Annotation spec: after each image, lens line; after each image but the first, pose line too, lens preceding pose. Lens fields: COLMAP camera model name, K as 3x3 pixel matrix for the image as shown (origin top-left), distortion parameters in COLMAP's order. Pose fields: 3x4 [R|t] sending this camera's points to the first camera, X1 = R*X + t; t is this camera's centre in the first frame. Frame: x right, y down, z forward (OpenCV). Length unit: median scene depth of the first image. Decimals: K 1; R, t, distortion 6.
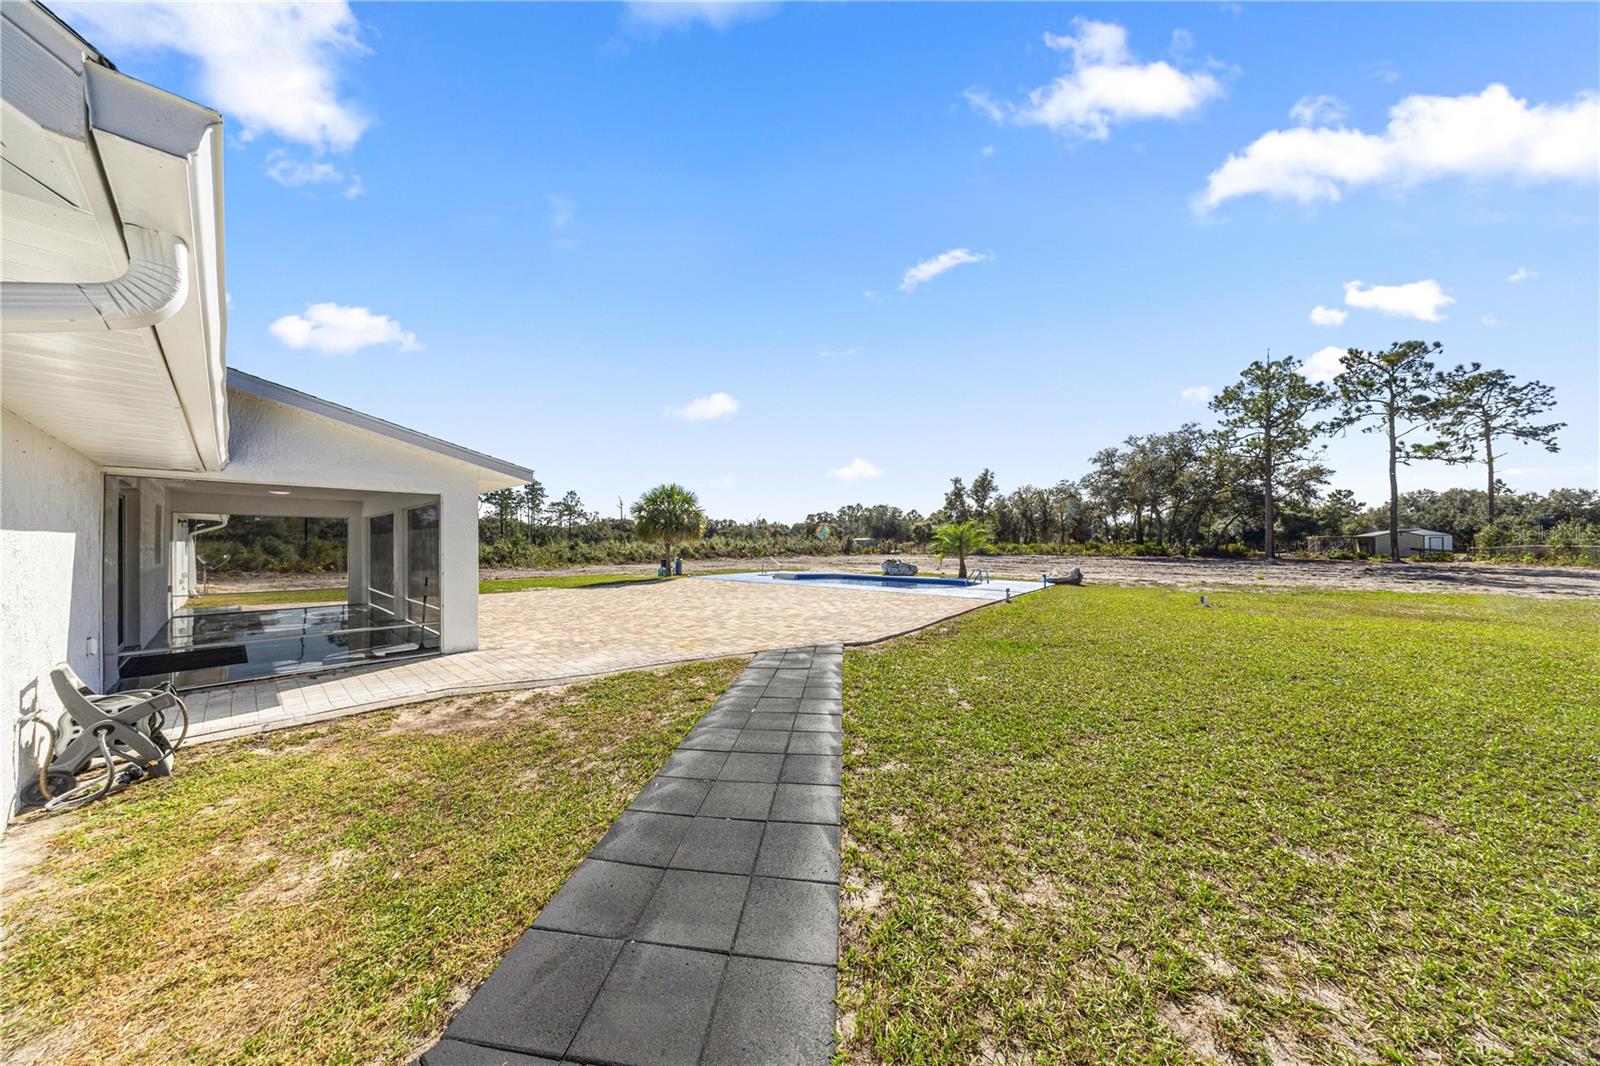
lens RADIAL K [[465.6, 0, 796.7], [0, 465.6, 539.3], [0, 0, 1]] dist [0.000624, 0.000086]
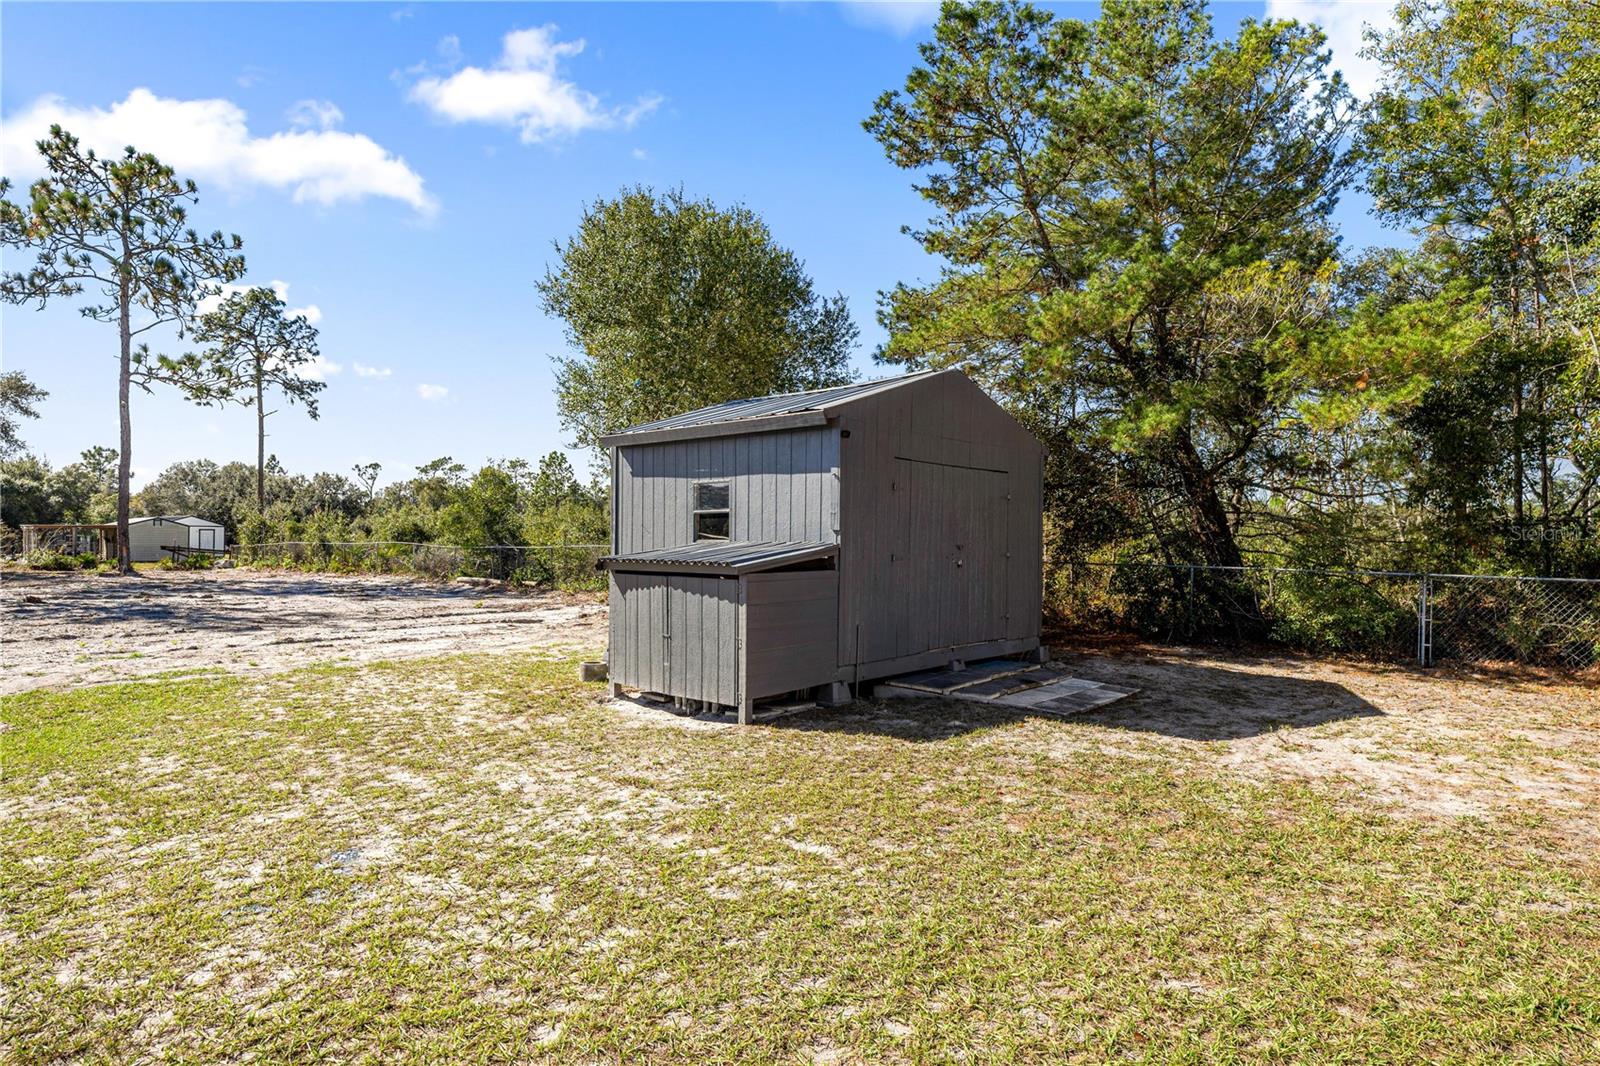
lens RADIAL K [[871.2, 0, 800.0], [0, 871.2, 533.0], [0, 0, 1]] dist [0.001358, 0.000991]
pose [[0.048366, 0.009937, 0.998780, 0.257734], [-0.013435, 0.999867, -0.009297, 0.001164], [-0.998739, -0.012969, 0.048493, 0.149786]]
